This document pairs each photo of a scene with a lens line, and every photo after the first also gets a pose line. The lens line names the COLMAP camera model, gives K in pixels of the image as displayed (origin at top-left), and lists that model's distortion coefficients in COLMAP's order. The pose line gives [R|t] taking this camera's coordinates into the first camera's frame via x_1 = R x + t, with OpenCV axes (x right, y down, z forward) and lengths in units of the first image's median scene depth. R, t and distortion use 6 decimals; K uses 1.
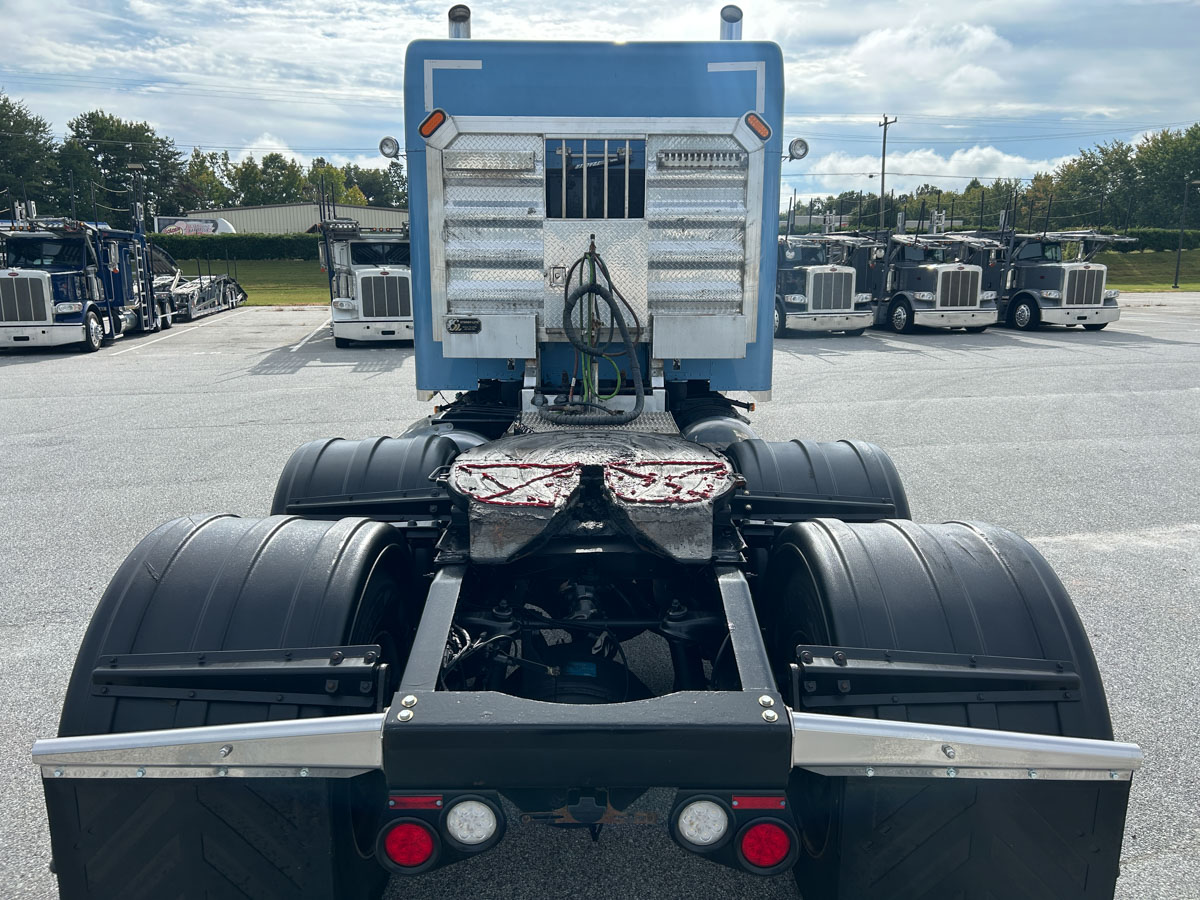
lens RADIAL K [[923.1, 0, 601.5], [0, 923.1, 430.0], [0, 0, 1]] dist [0.037808, -0.000059]
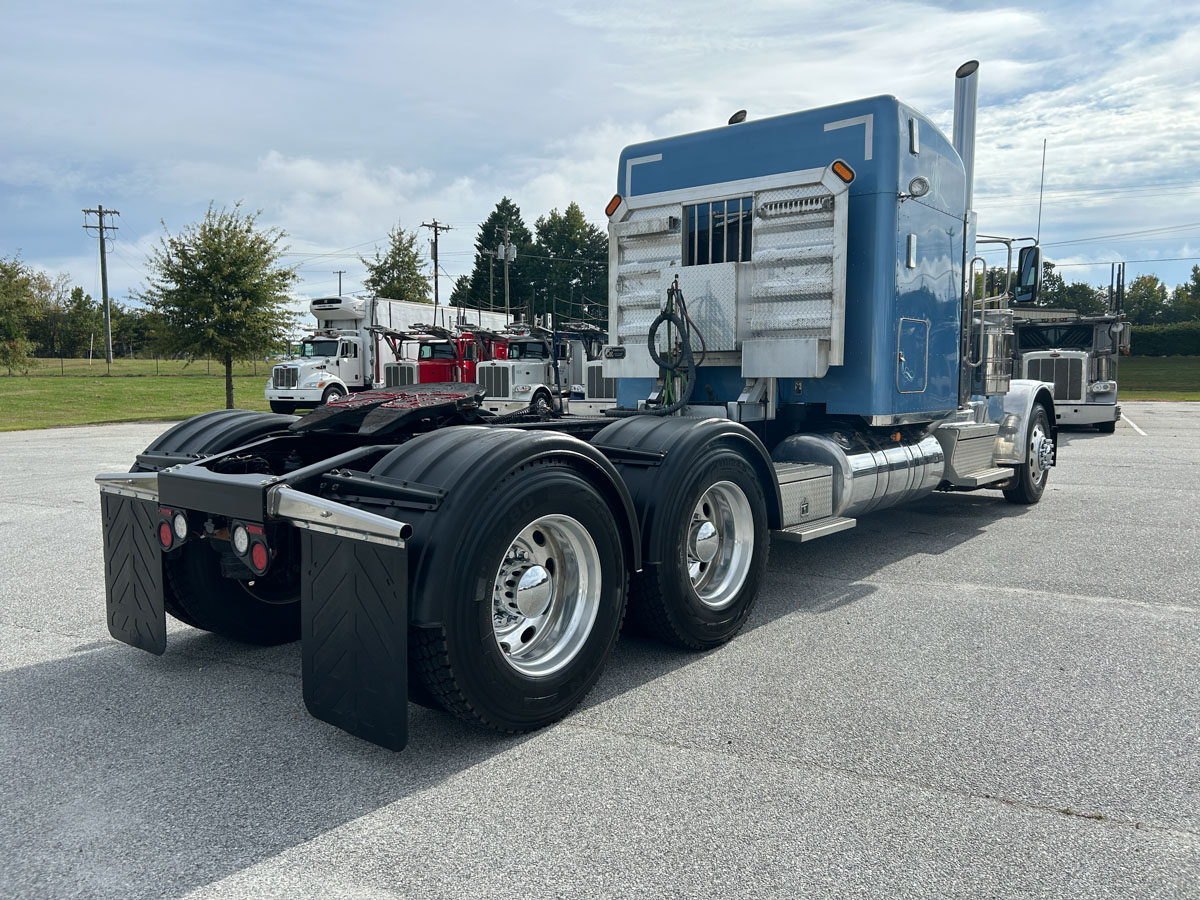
lens RADIAL K [[899.0, 0, 600.0], [0, 899.0, 450.0], [0, 0, 1]] dist [0.002872, -0.006775]
pose [[0.775010, 0.046546, -0.630232, 0.637254], [-0.101822, 0.993451, -0.051841, 0.092570], [0.623692, 0.104349, 0.774674, 0.009480]]
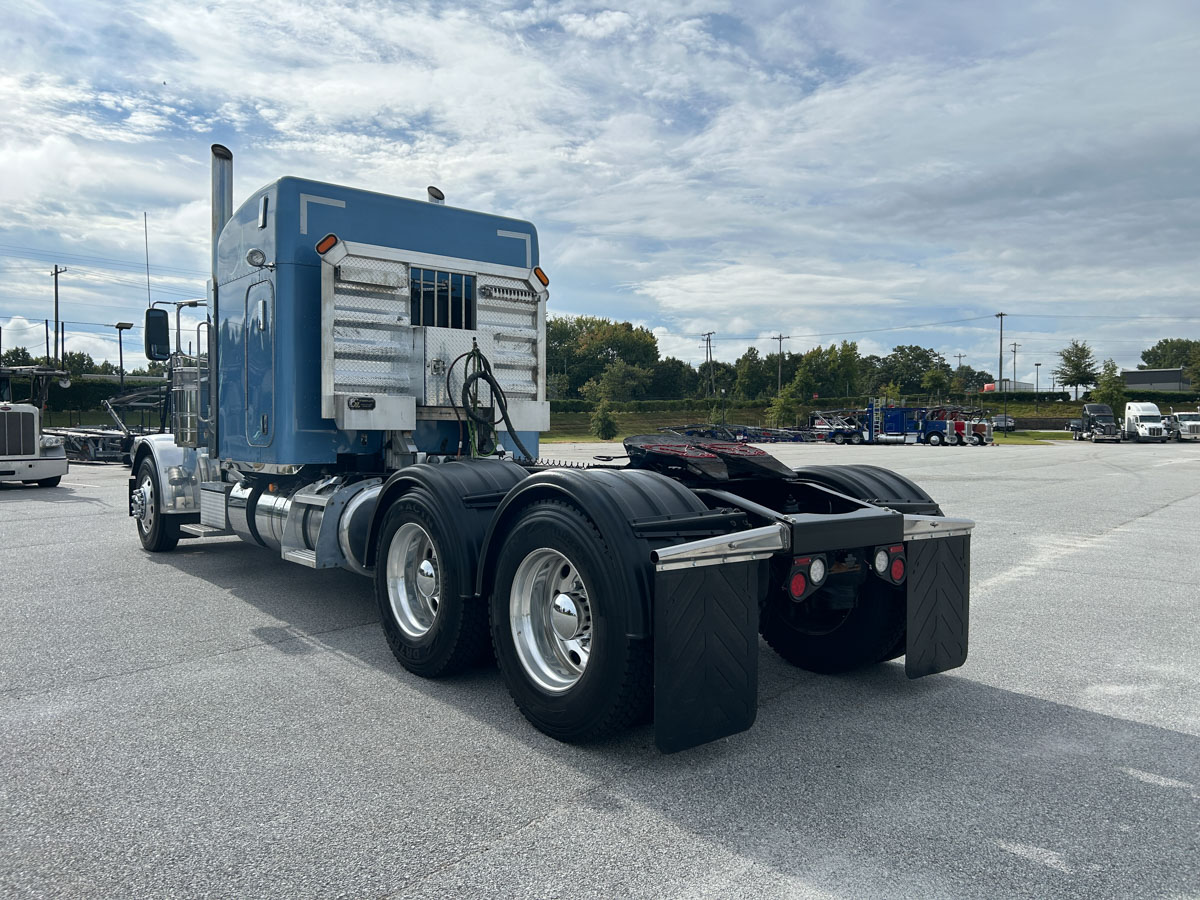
lens RADIAL K [[904.6, 0, 600.0], [0, 904.6, 450.0], [0, 0, 1]] dist [0.026400, -0.009416]
pose [[0.780491, -0.005385, 0.625143, -0.653963], [0.099023, 0.988404, -0.115116, 0.119272], [-0.617274, 0.151750, 0.771974, -0.125807]]
